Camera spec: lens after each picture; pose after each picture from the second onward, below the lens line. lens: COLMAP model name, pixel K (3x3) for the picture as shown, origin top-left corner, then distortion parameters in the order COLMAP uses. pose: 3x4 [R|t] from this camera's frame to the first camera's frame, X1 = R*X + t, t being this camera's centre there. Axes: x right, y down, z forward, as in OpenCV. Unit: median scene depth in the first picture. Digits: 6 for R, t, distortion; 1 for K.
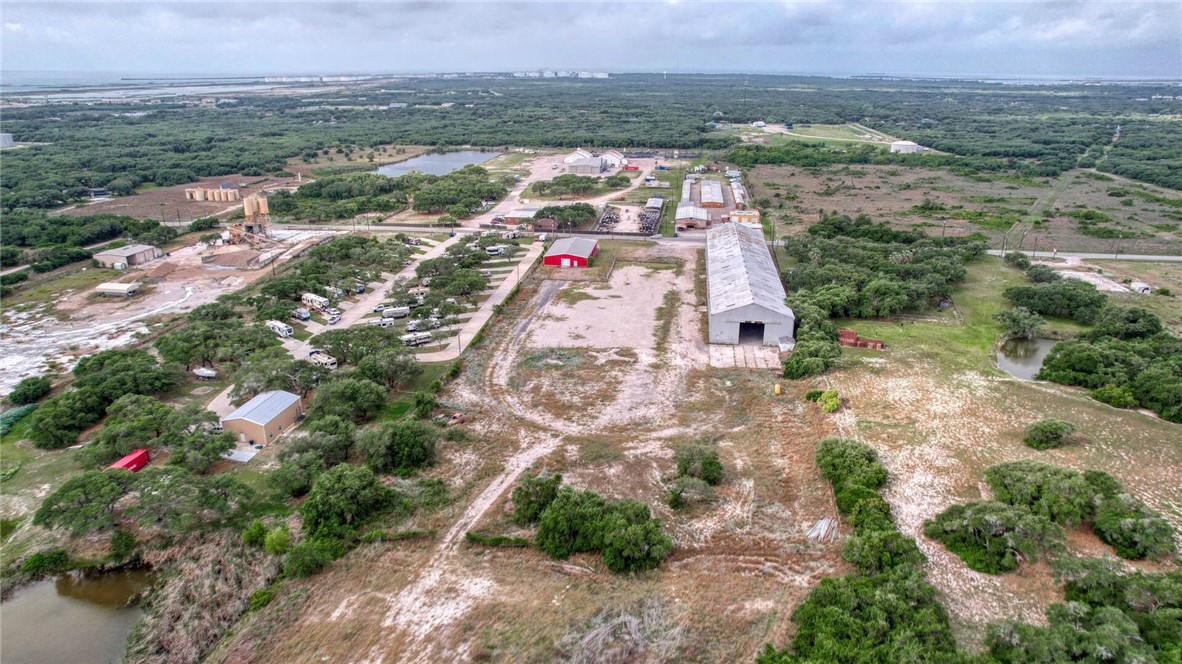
lens RADIAL K [[756.2, 0, 582.2], [0, 756.2, 331.1], [0, 0, 1]] dist [-0.065197, 0.057641]
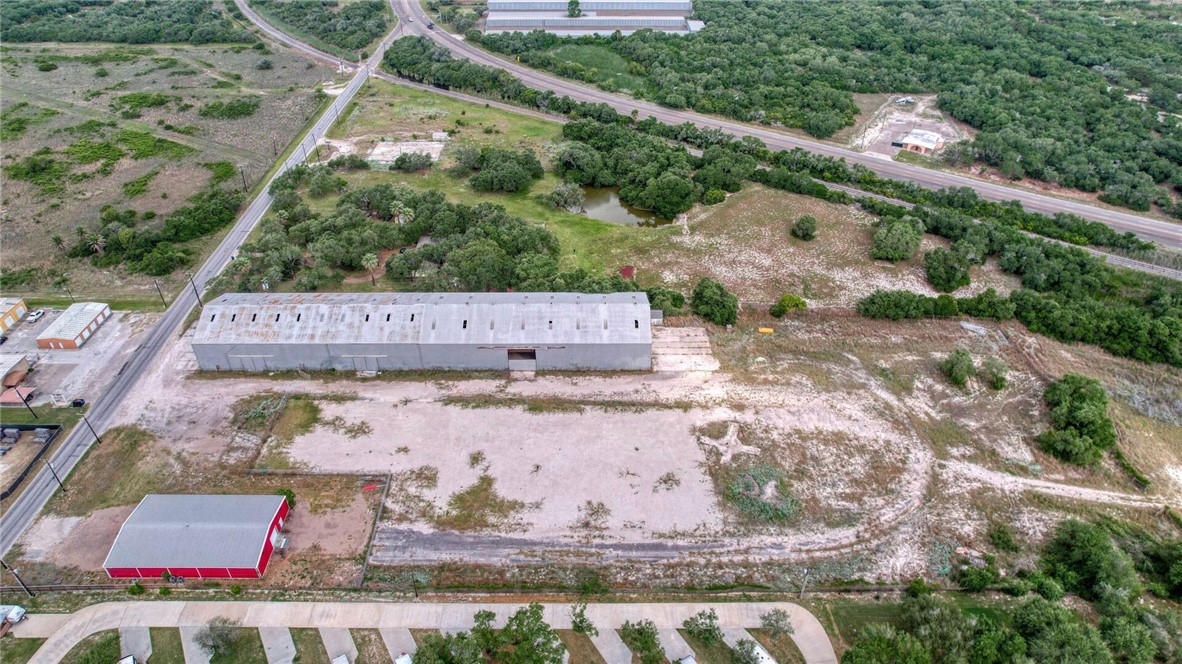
lens RADIAL K [[756.2, 0, 587.2], [0, 756.2, 332.1], [0, 0, 1]] dist [-0.065197, 0.057641]
pose [[-0.146498, -0.584791, 0.797846, -0.480729], [0.328859, 0.731881, 0.596826, -0.546008], [-0.932947, 0.349813, 0.085095, 0.934466]]
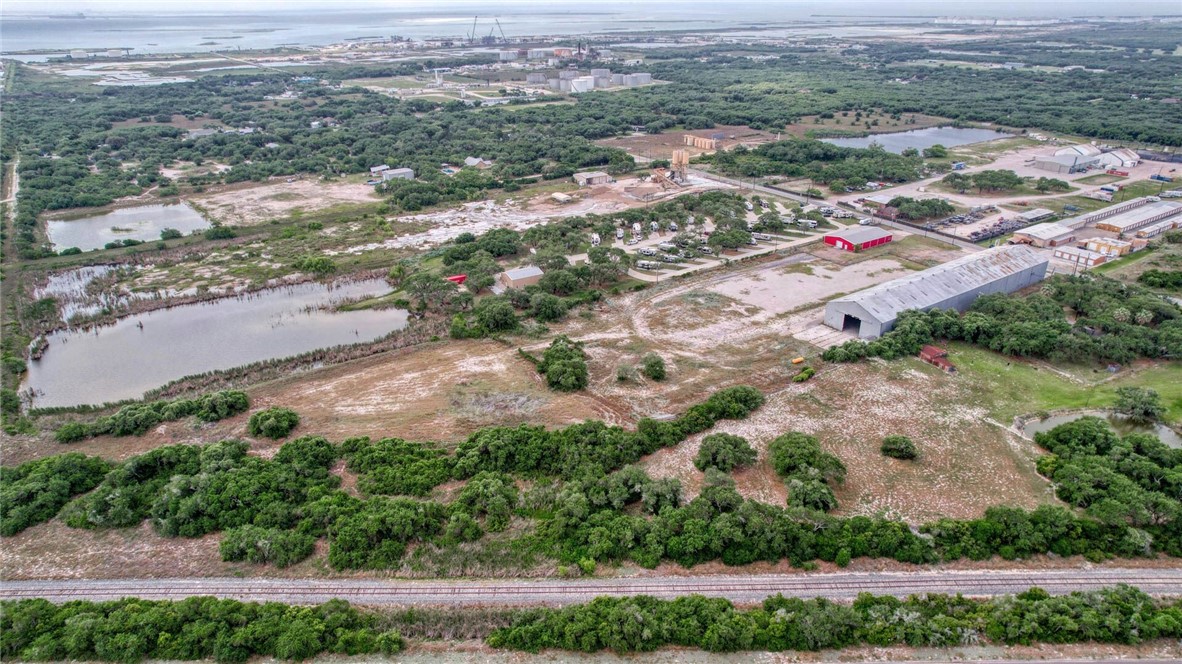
lens RADIAL K [[756.2, 0, 583.9], [0, 756.2, 330.2], [0, 0, 1]] dist [-0.065197, 0.057641]
pose [[0.678872, 0.295430, -0.672200, 0.712554], [-0.243179, 0.954282, 0.173812, -0.090896], [0.692818, 0.045468, 0.719678, -0.176385]]
